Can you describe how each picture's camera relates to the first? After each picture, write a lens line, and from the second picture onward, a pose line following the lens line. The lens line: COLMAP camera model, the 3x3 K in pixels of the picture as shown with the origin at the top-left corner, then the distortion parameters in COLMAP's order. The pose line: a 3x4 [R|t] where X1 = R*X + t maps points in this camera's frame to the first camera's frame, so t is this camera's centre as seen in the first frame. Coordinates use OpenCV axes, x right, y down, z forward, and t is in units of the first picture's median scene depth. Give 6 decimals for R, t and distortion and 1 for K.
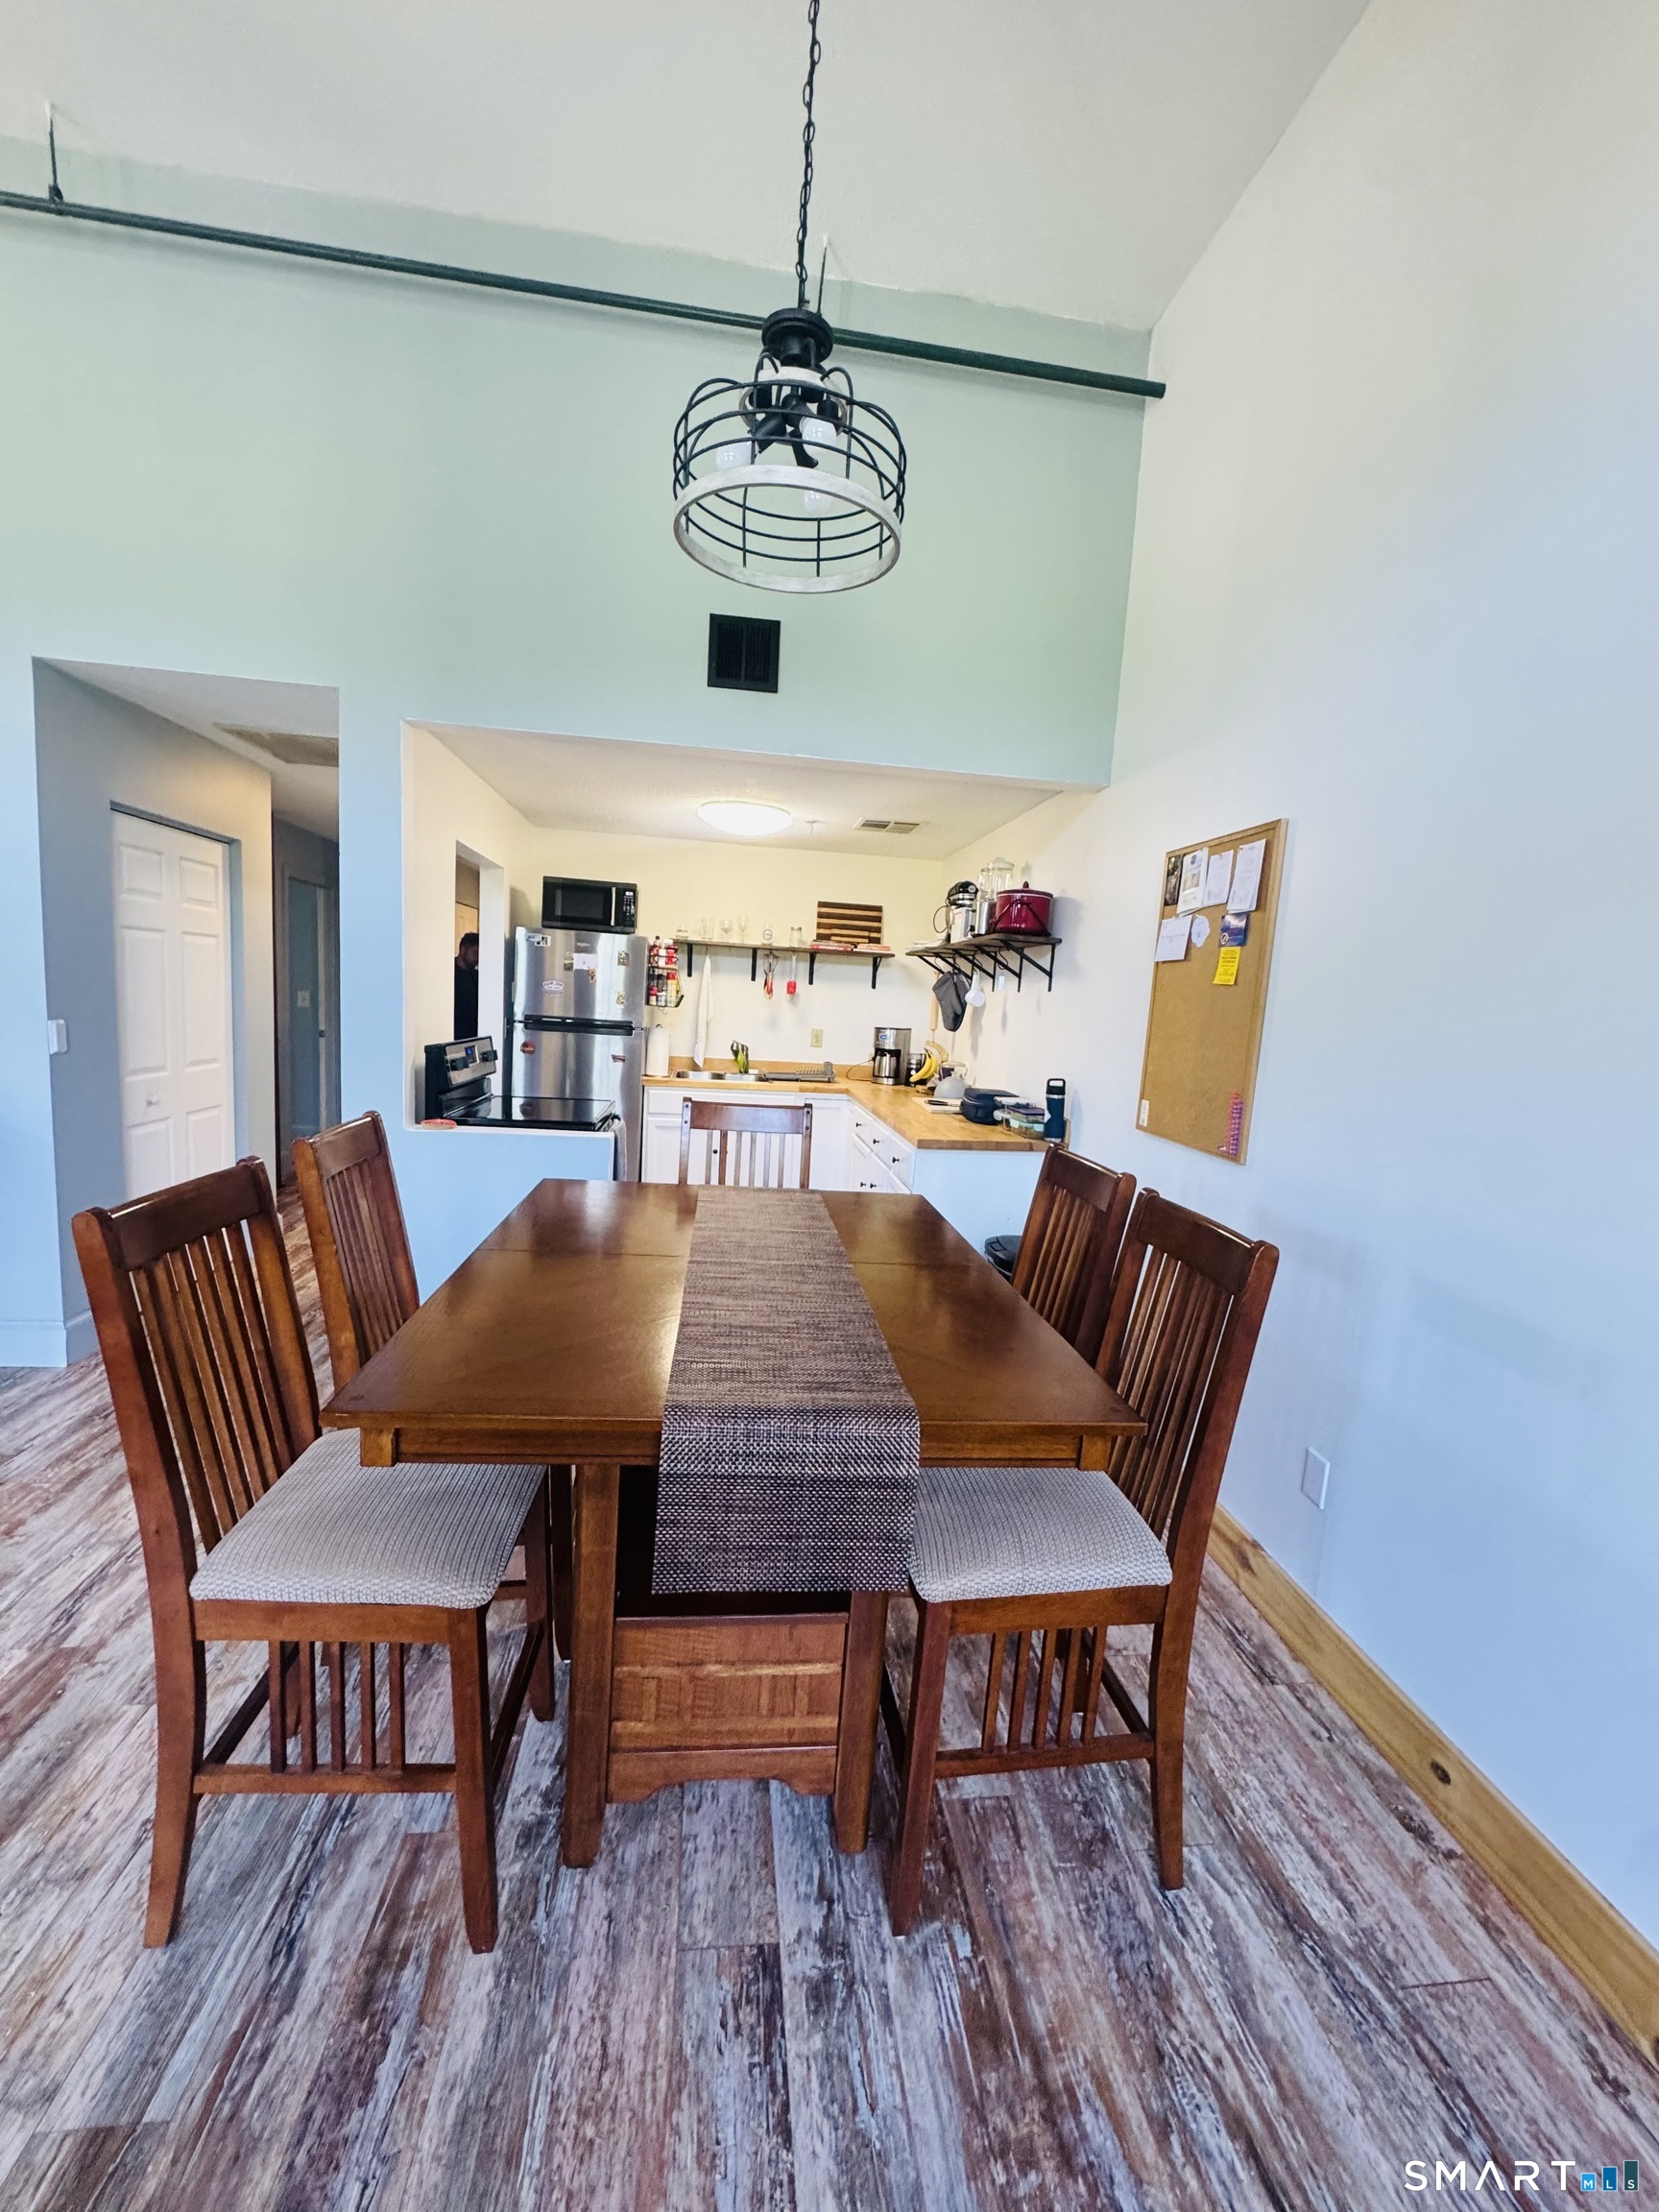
lens RADIAL K [[886.3, 0, 836.3], [0, 886.3, 1106.5], [0, 0, 1]] dist [-0.001091, -0.000569]
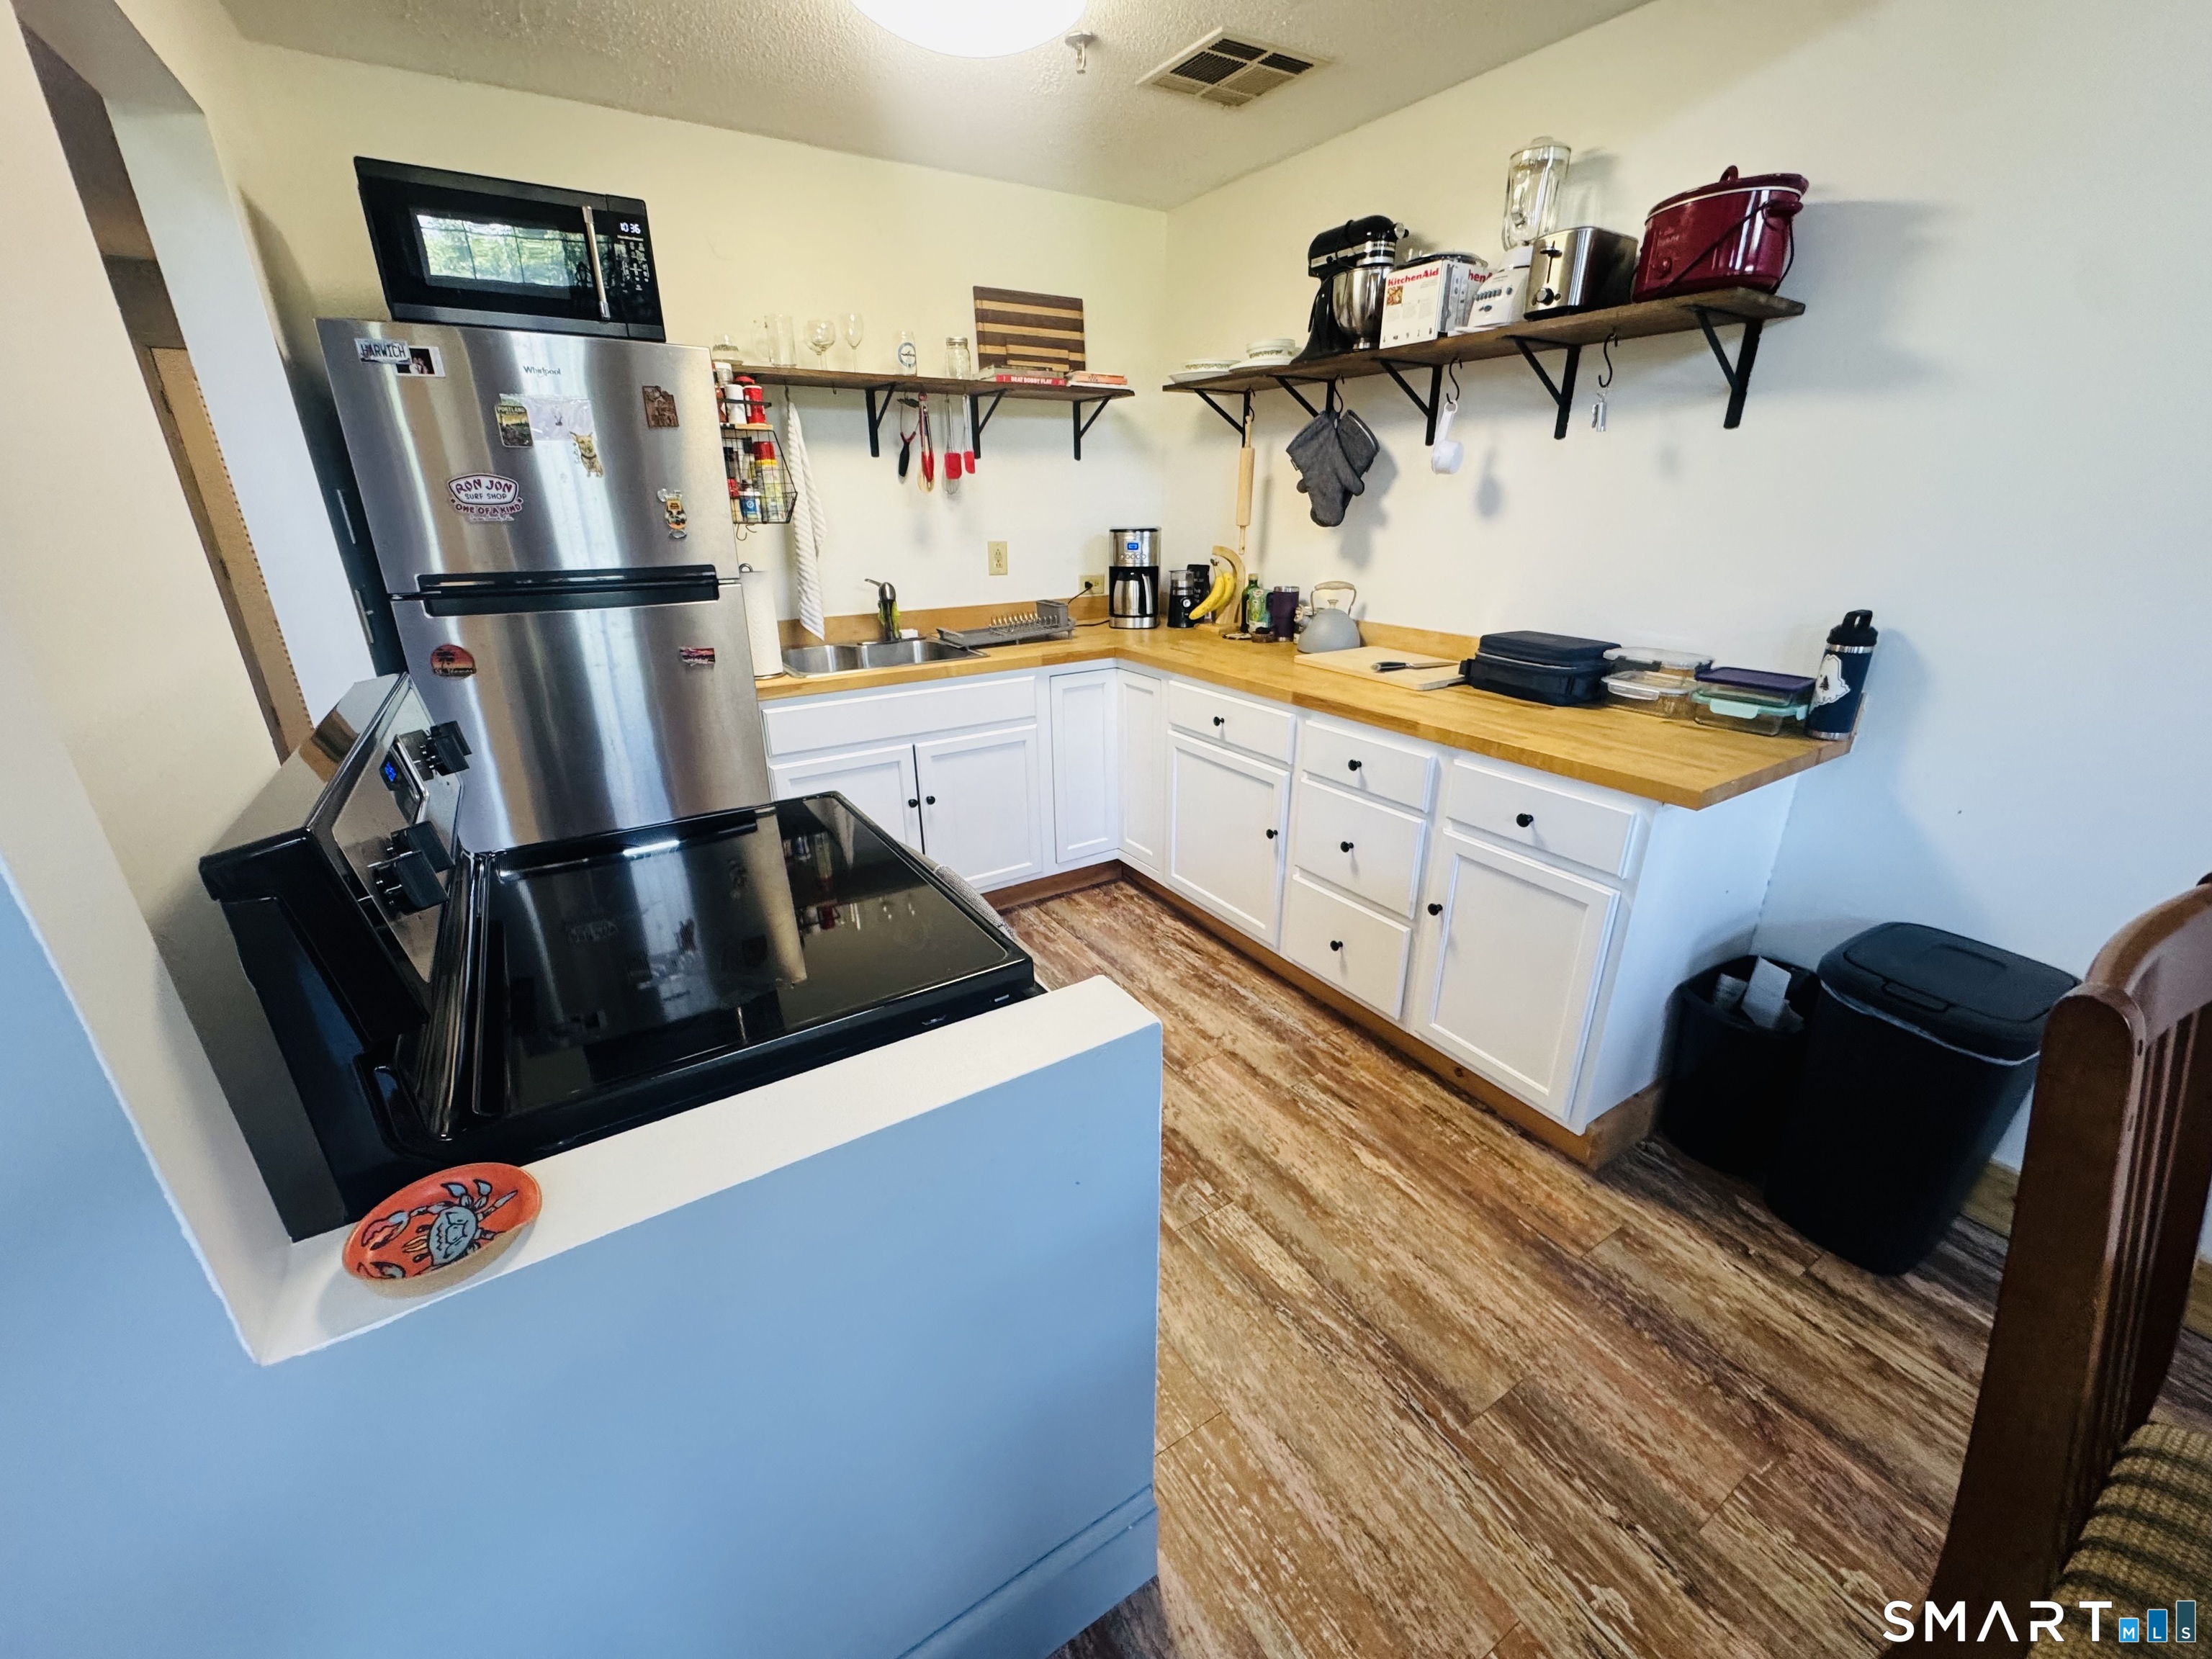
lens RADIAL K [[886.3, 0, 1019.4], [0, 886.3, 704.9], [0, 0, 1]] dist [-0.001091, -0.000569]
pose [[0.918807, -0.156659, 0.362287, -0.220727], [0.110735, 0.983310, 0.144361, -0.066808], [-0.378856, -0.092522, 0.920819, 0.503367]]
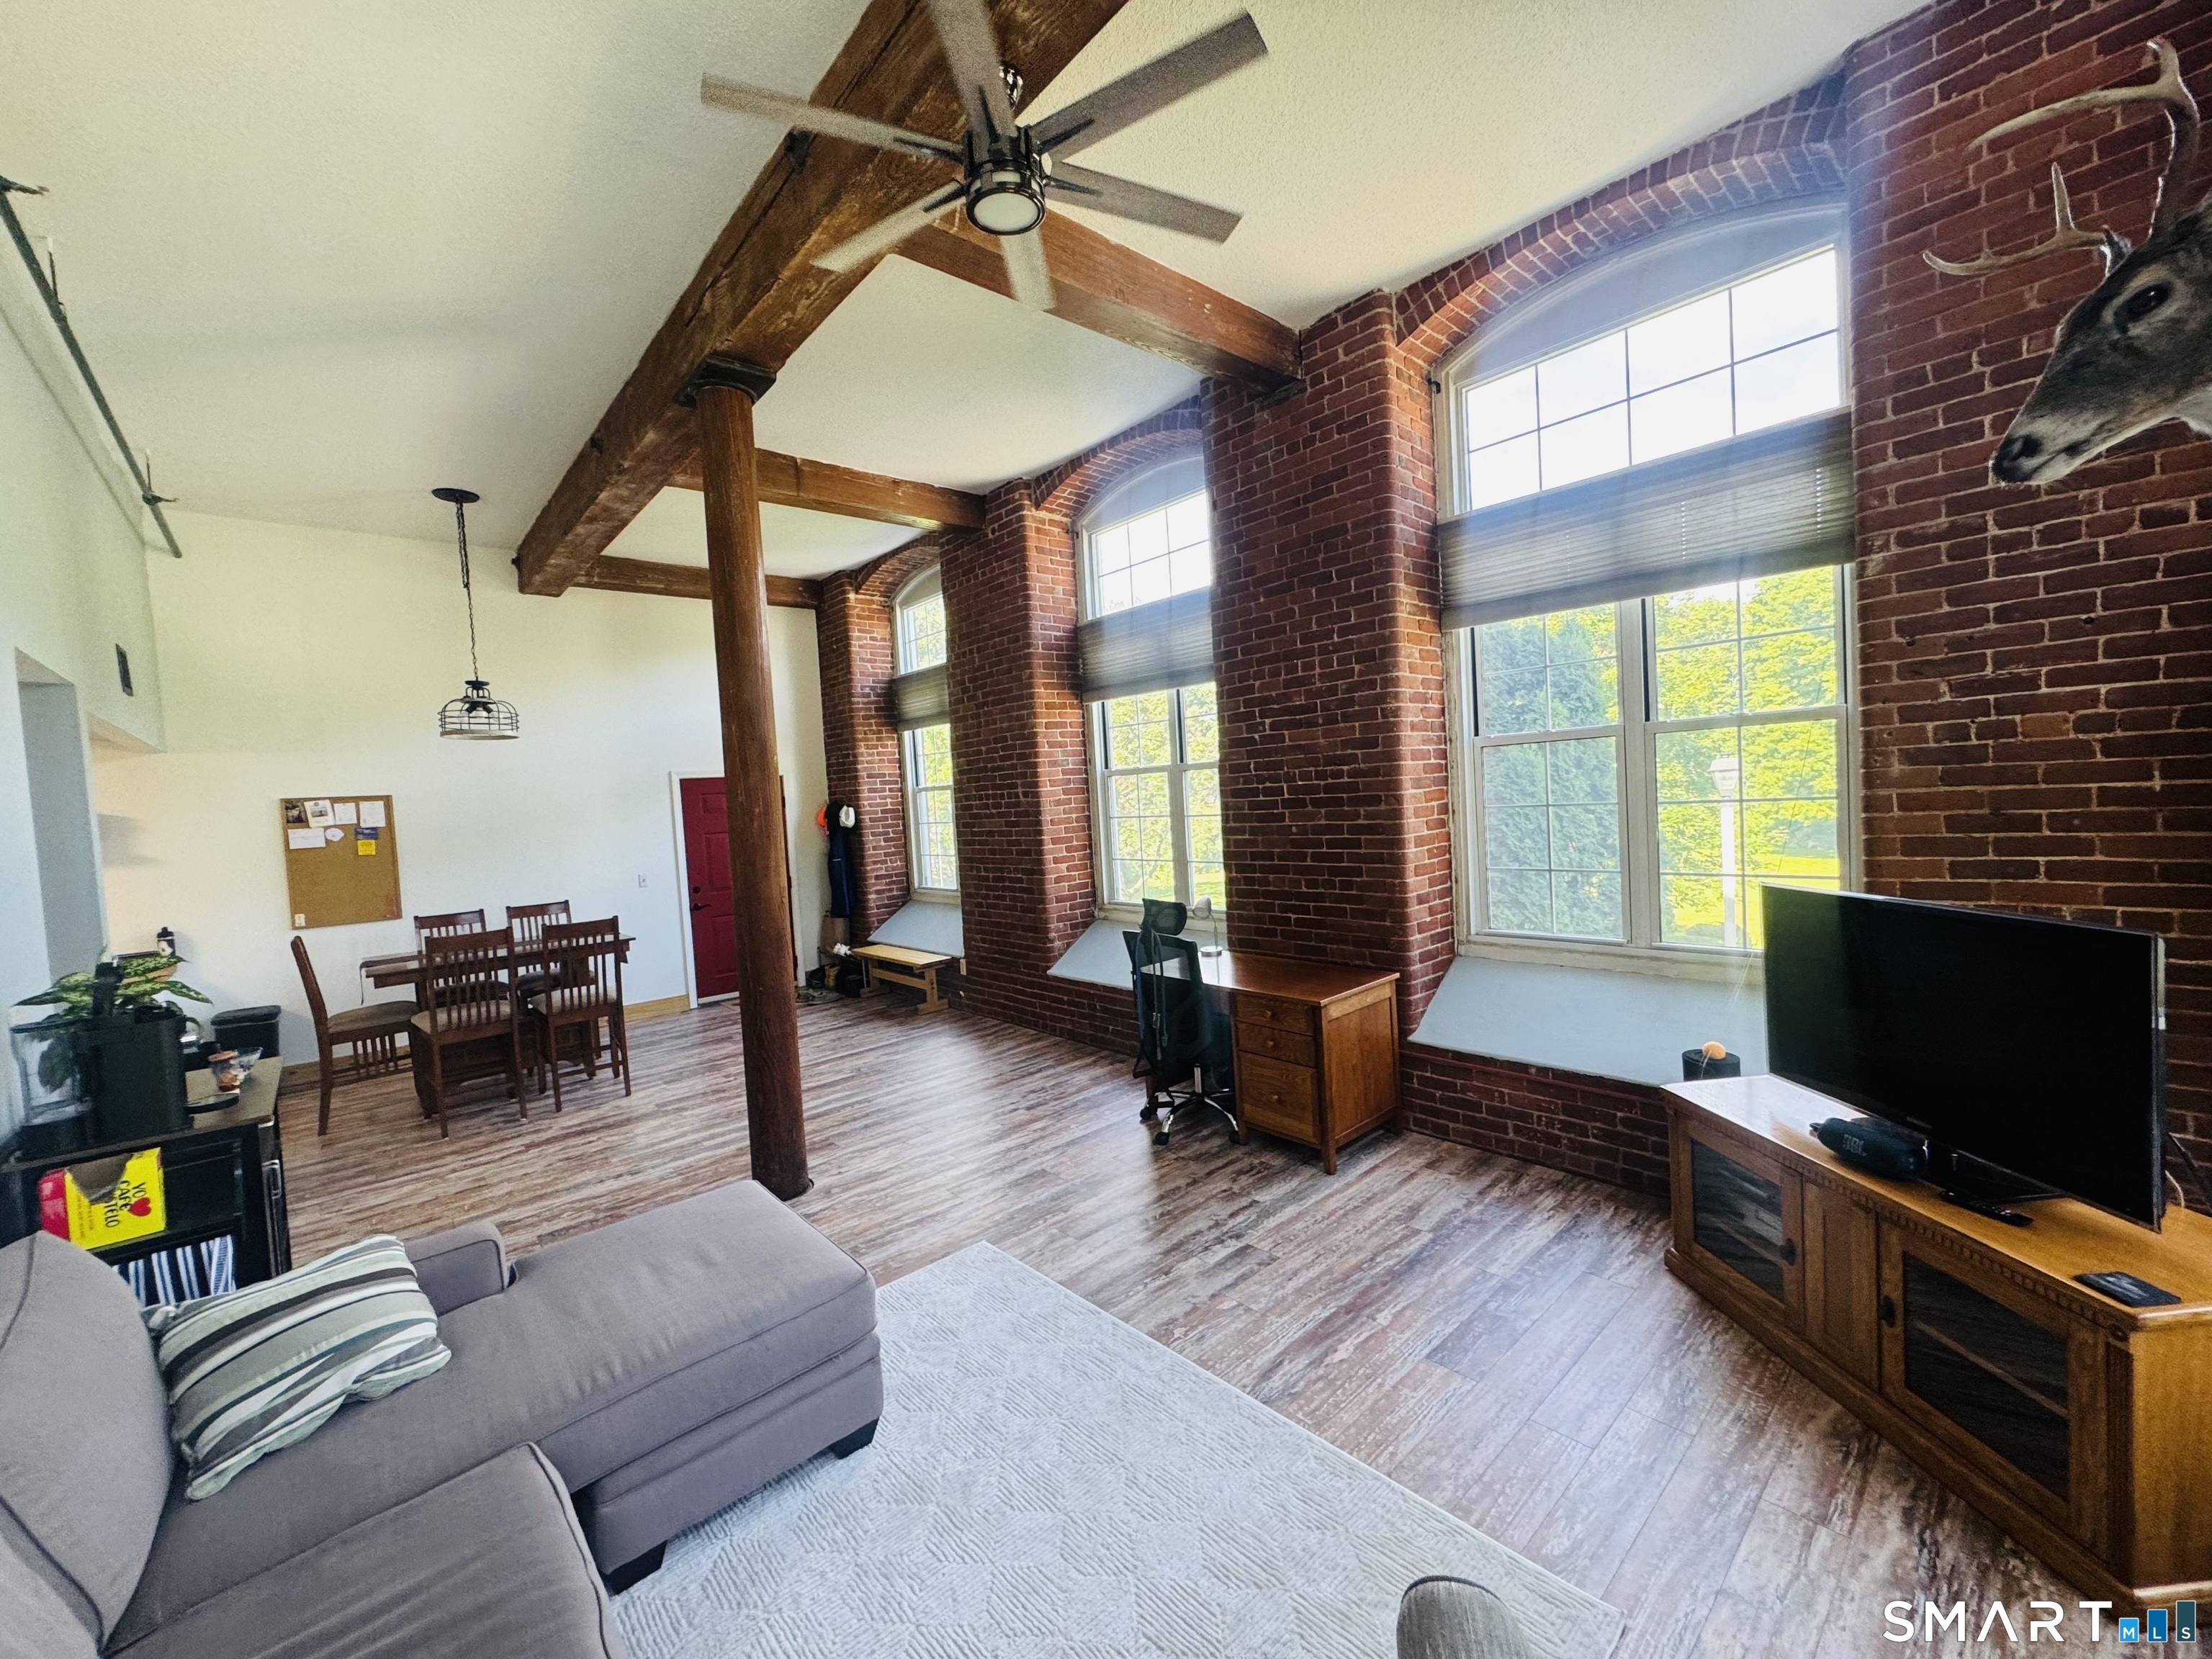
lens RADIAL K [[886.3, 0, 1110.1], [0, 886.3, 829.2], [0, 0, 1]] dist [-0.001091, -0.000569]
pose [[-0.573125, -0.062140, 0.817108, -1.393335], [0.125584, 0.978682, 0.162514, -0.171725], [-0.809788, 0.195757, -0.553103, 0.318778]]
